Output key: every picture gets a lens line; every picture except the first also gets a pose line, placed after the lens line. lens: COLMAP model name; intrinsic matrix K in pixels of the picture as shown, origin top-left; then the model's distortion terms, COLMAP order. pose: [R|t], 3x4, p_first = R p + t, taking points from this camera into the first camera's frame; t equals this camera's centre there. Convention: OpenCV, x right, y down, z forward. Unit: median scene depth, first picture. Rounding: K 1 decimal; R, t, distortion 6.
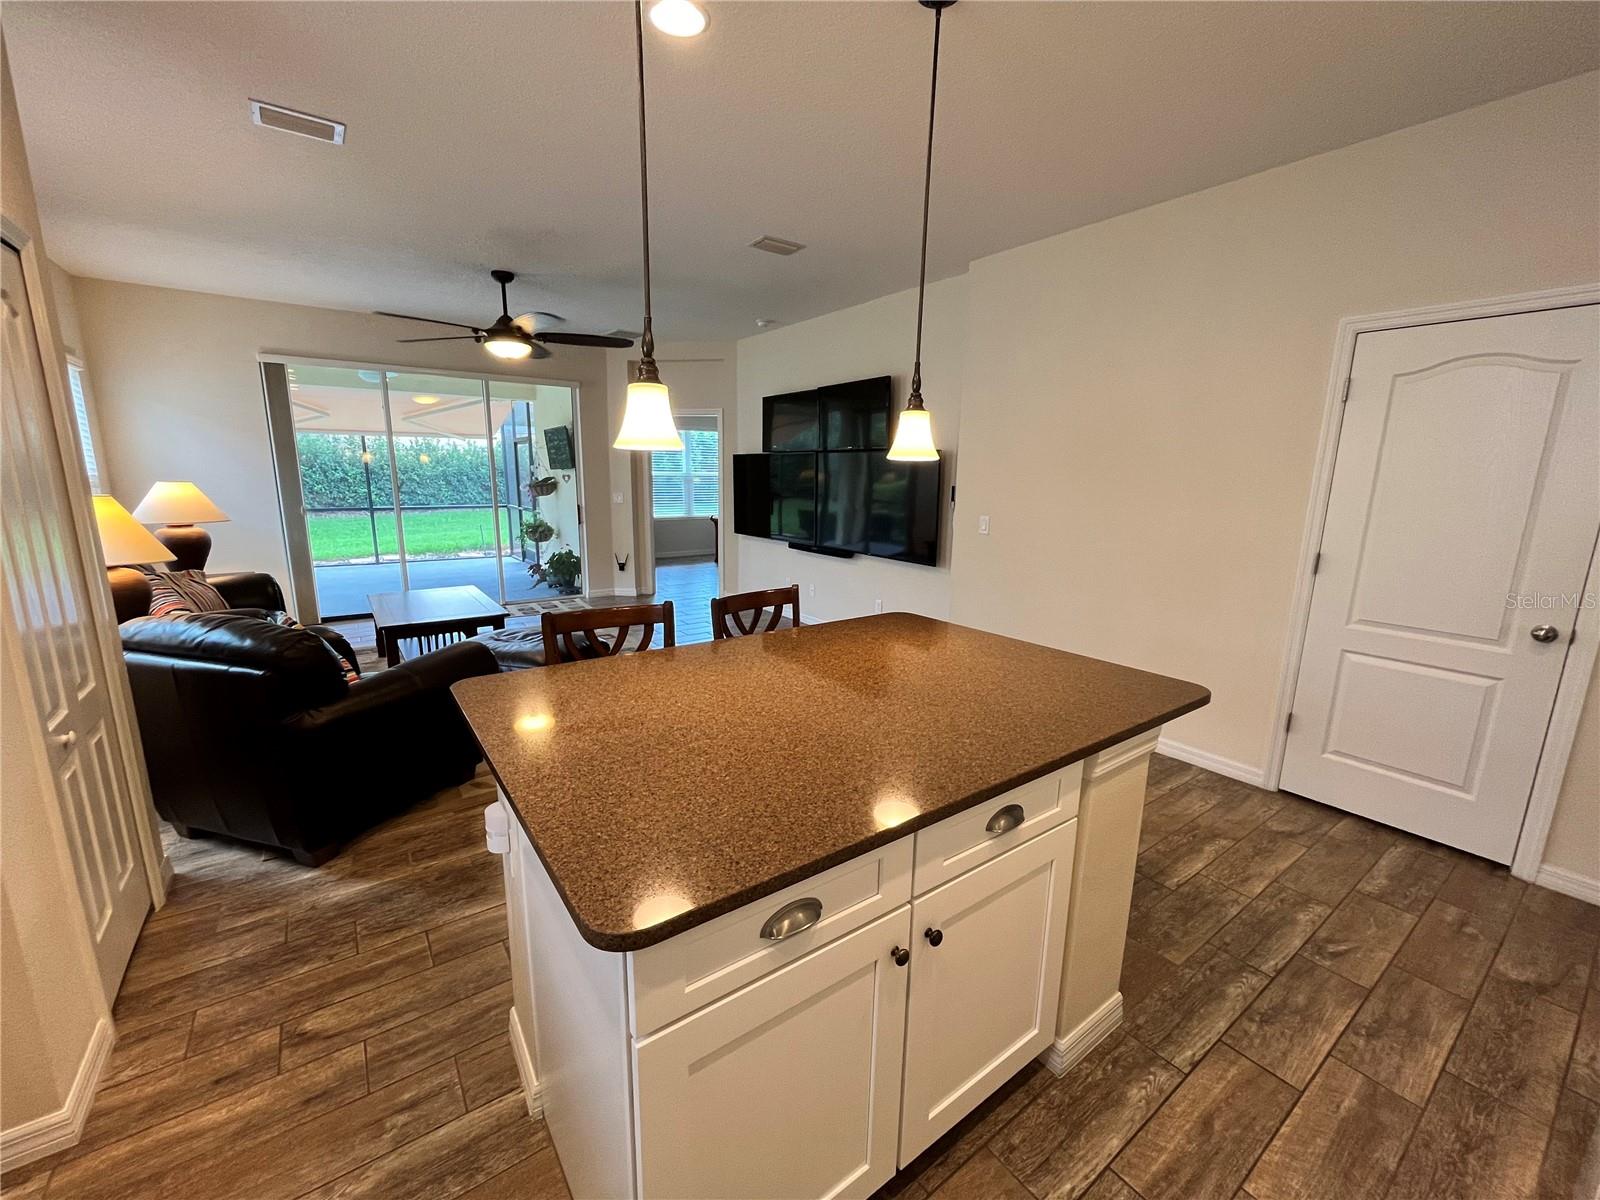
lens RADIAL K [[649.0, 0, 797.7], [0, 649.0, 600.5], [0, 0, 1]] dist [-0.002480, 0.000007]
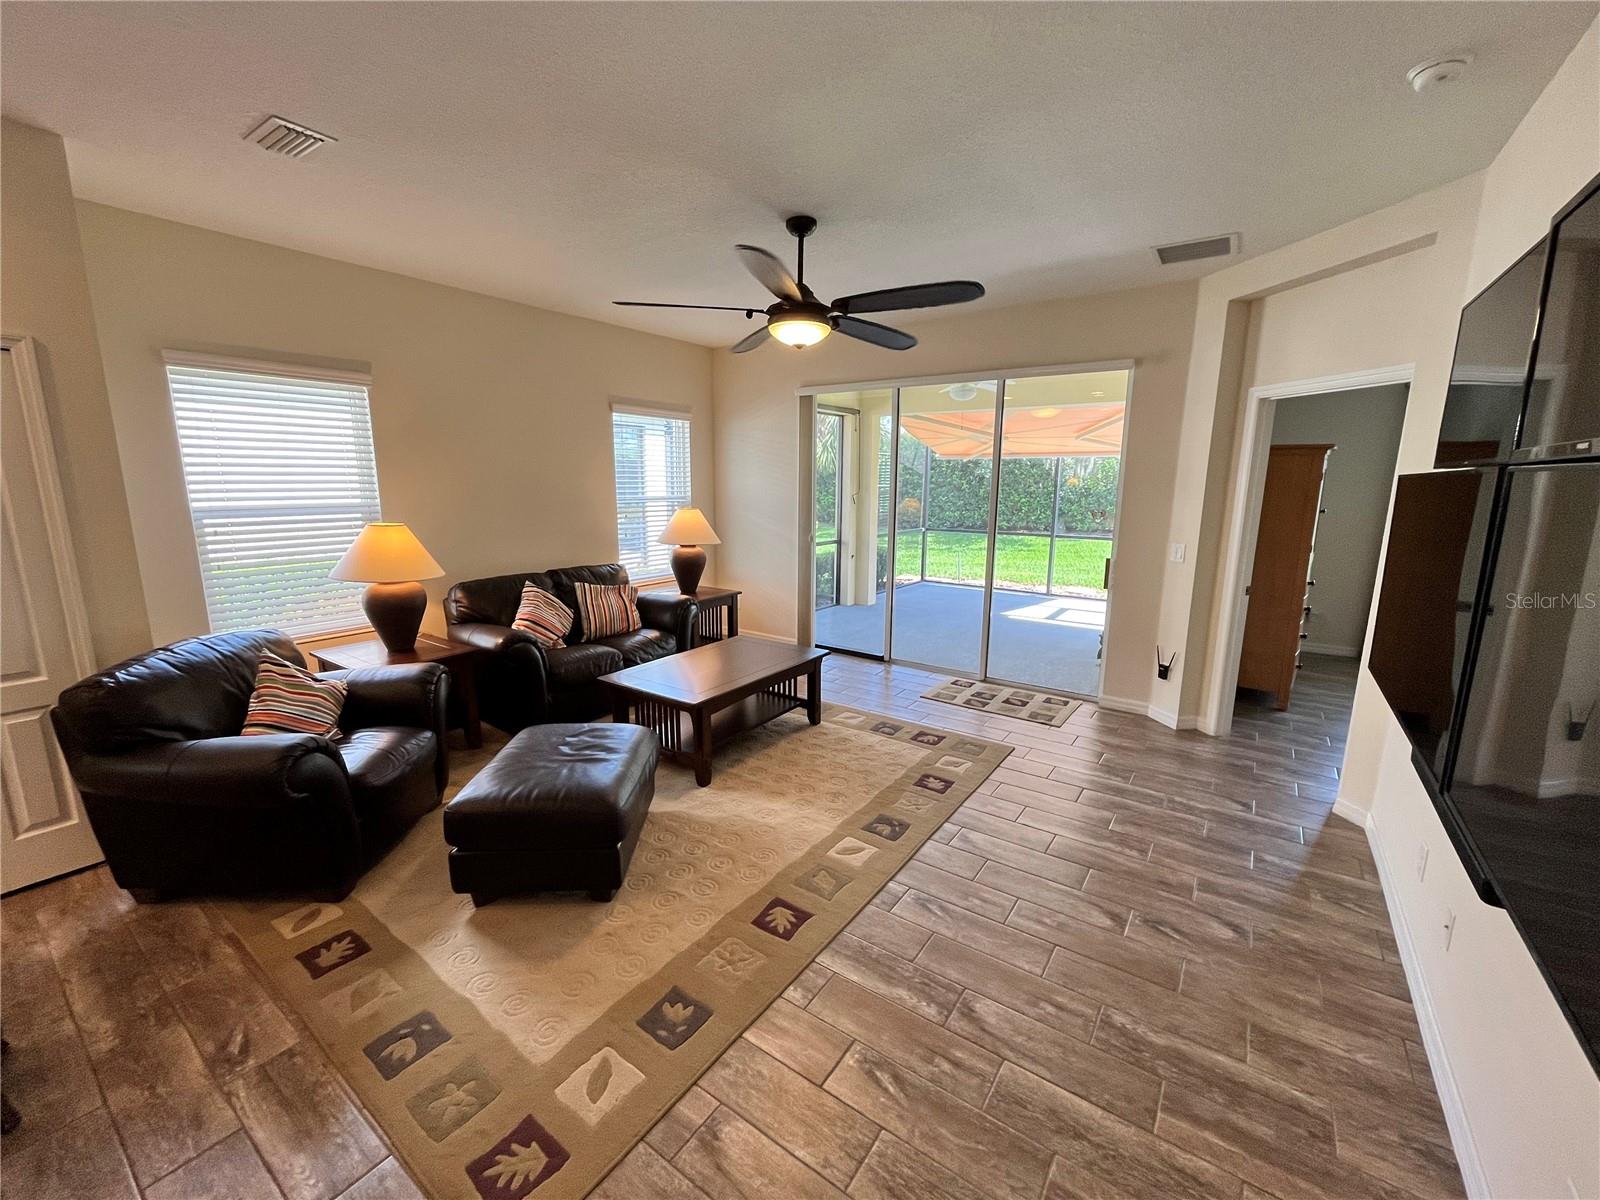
lens RADIAL K [[649.5, 0, 798.0], [0, 649.5, 602.0], [0, 0, 1]] dist [-0.002686, -0.000571]
pose [[0.325015, 0.166054, -0.931016, 0.626720], [-0.188683, 0.976057, 0.108219, -0.484210], [0.926695, 0.140495, 0.348565, 2.104300]]
